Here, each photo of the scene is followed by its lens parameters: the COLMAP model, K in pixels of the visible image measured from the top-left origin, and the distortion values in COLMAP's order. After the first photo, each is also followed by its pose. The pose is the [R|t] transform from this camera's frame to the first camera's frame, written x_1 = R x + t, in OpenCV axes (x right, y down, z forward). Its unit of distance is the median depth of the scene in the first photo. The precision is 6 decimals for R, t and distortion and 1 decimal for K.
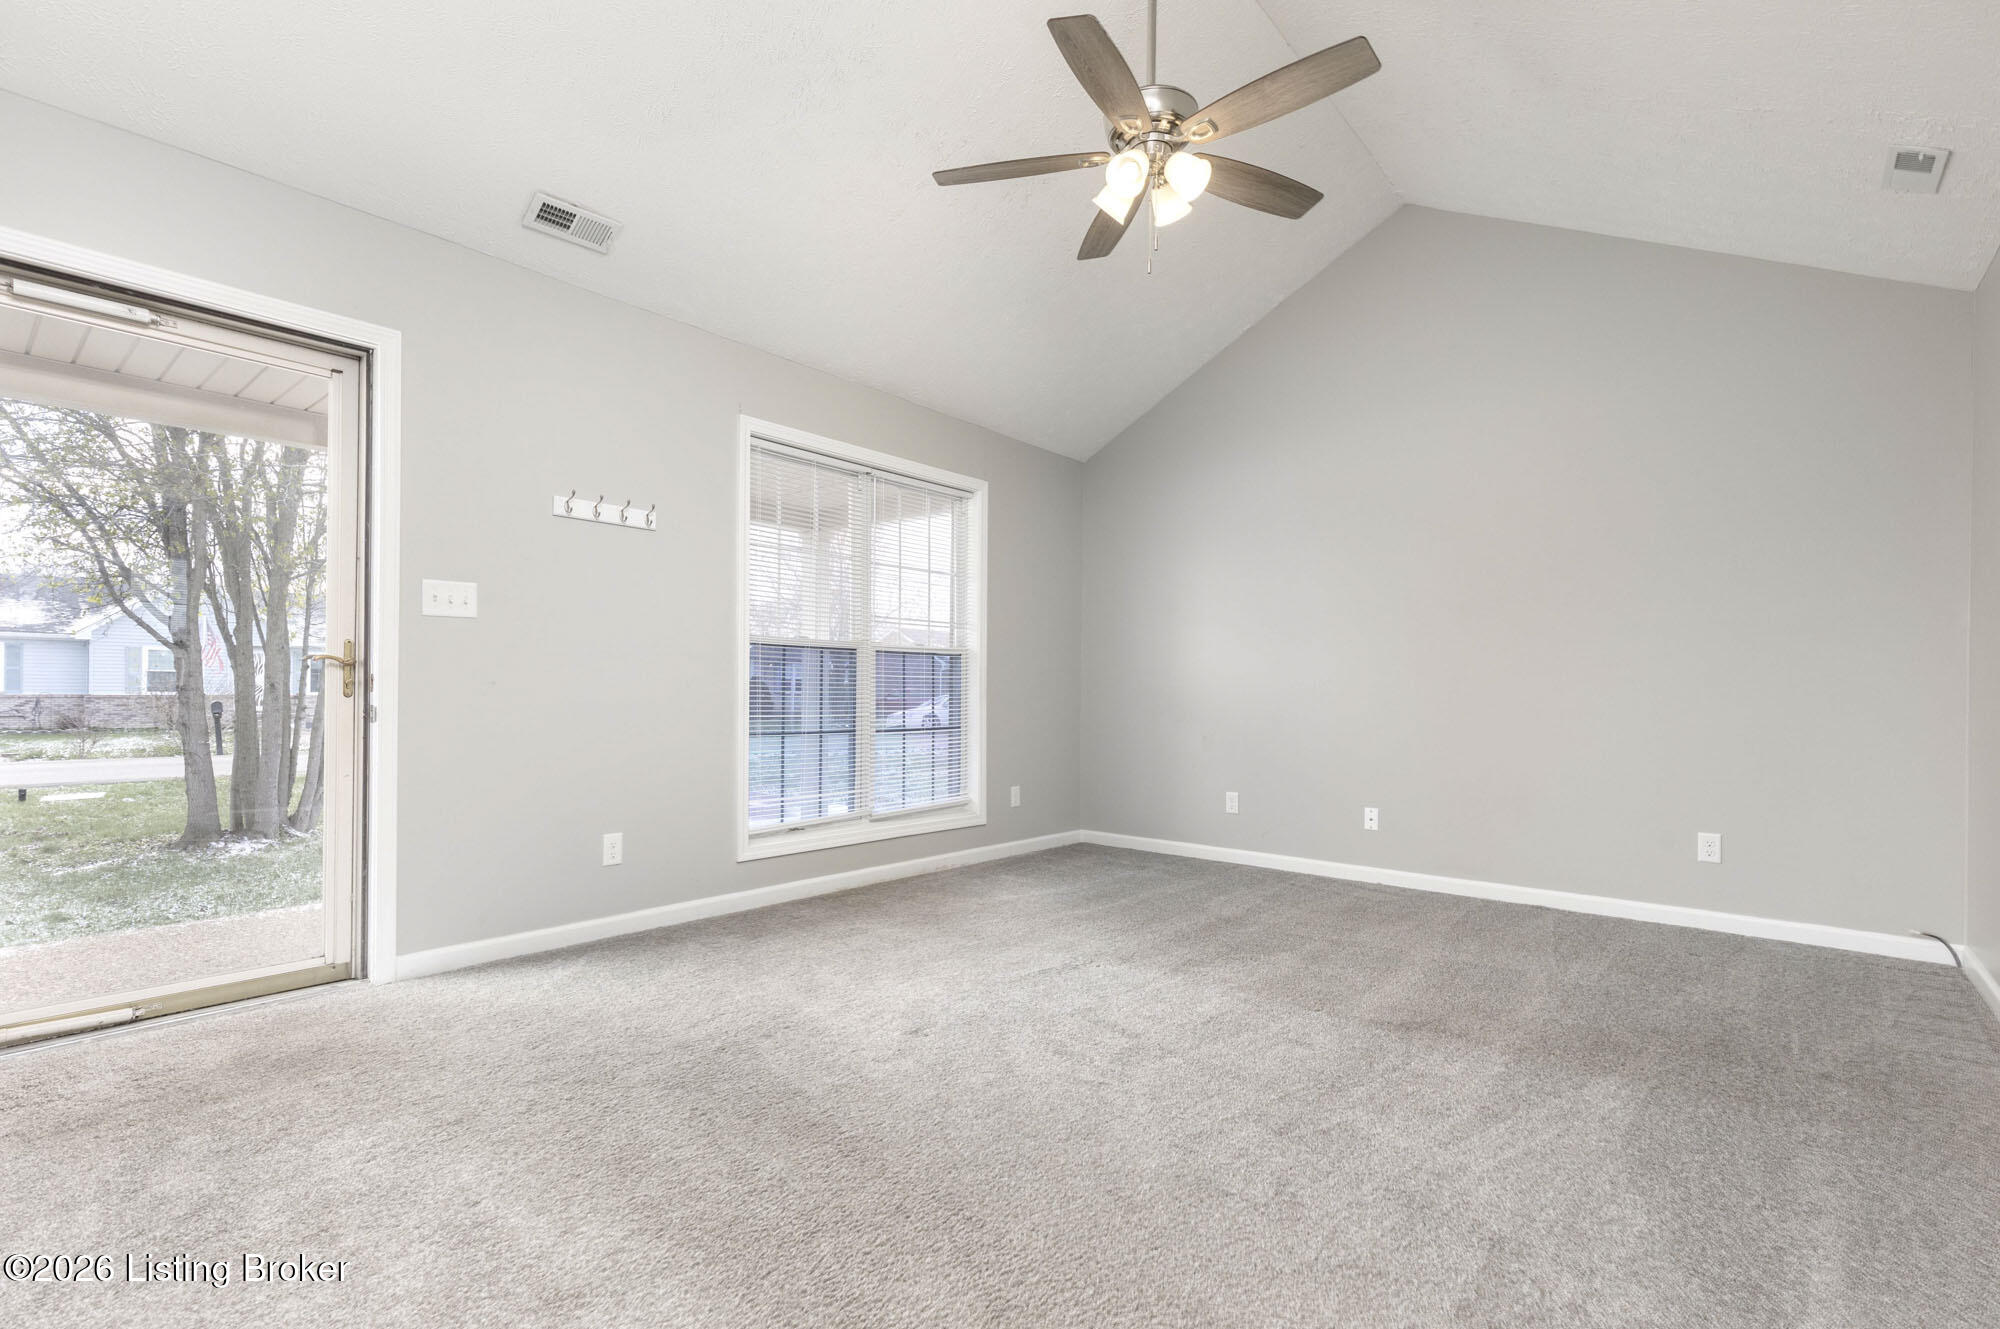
lens RADIAL K [[904.0, 0, 1008.0], [0, 904.0, 671.3], [0, 0, 1]] dist [0.005770, 0.000698]
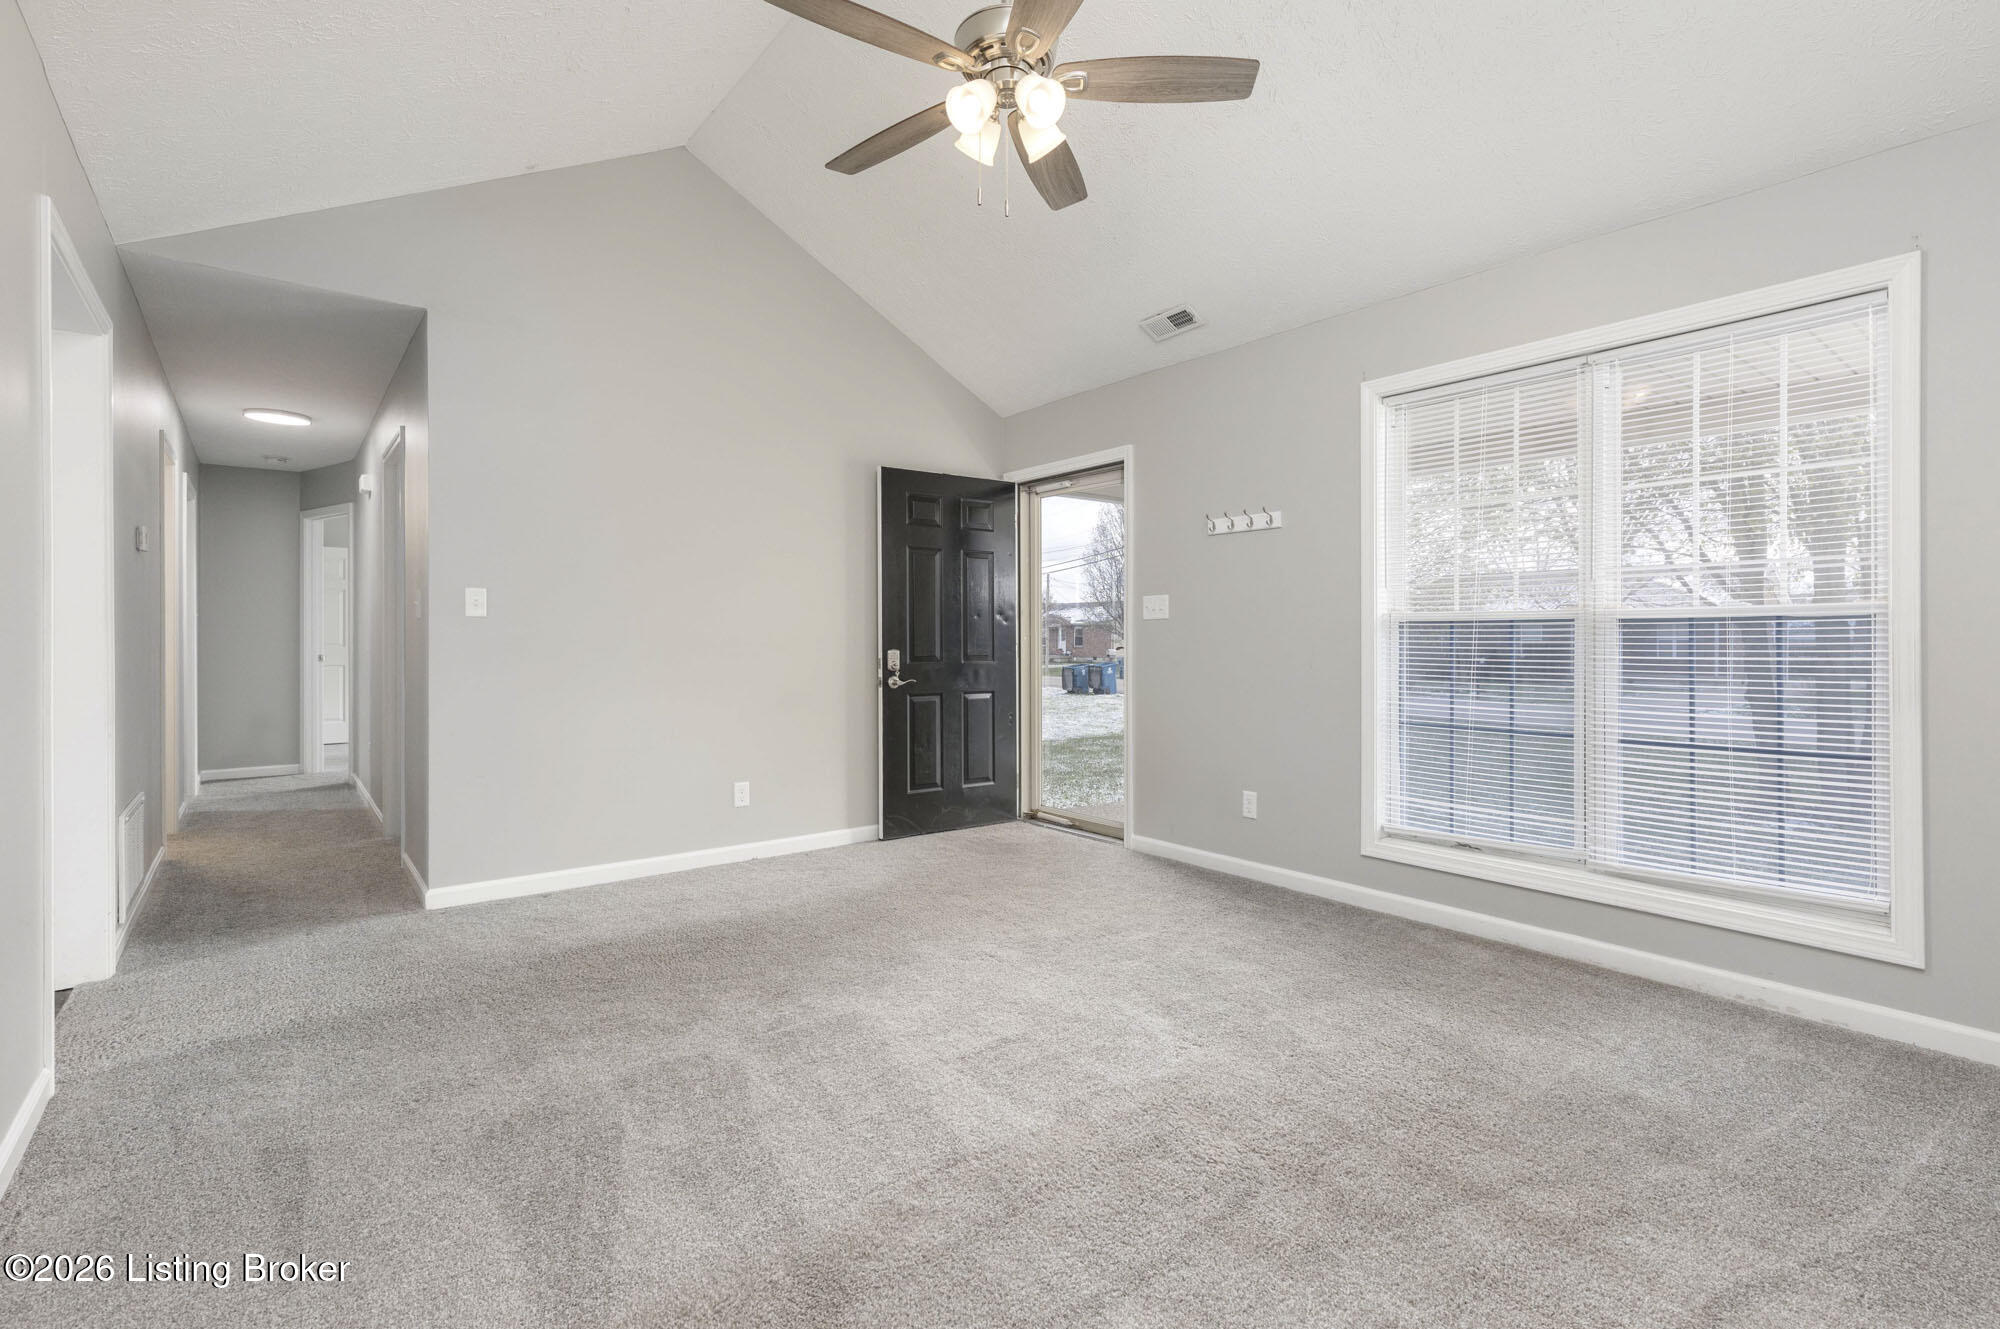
lens RADIAL K [[904.0, 0, 995.2], [0, 904.0, 662.4], [0, 0, 1]] dist [0.005770, 0.000698]
pose [[-0.199119, -0.009148, -0.979933, 0.696362], [-0.004701, 0.999954, -0.008380, 0.019089], [0.979964, 0.002938, -0.199153, 0.796690]]
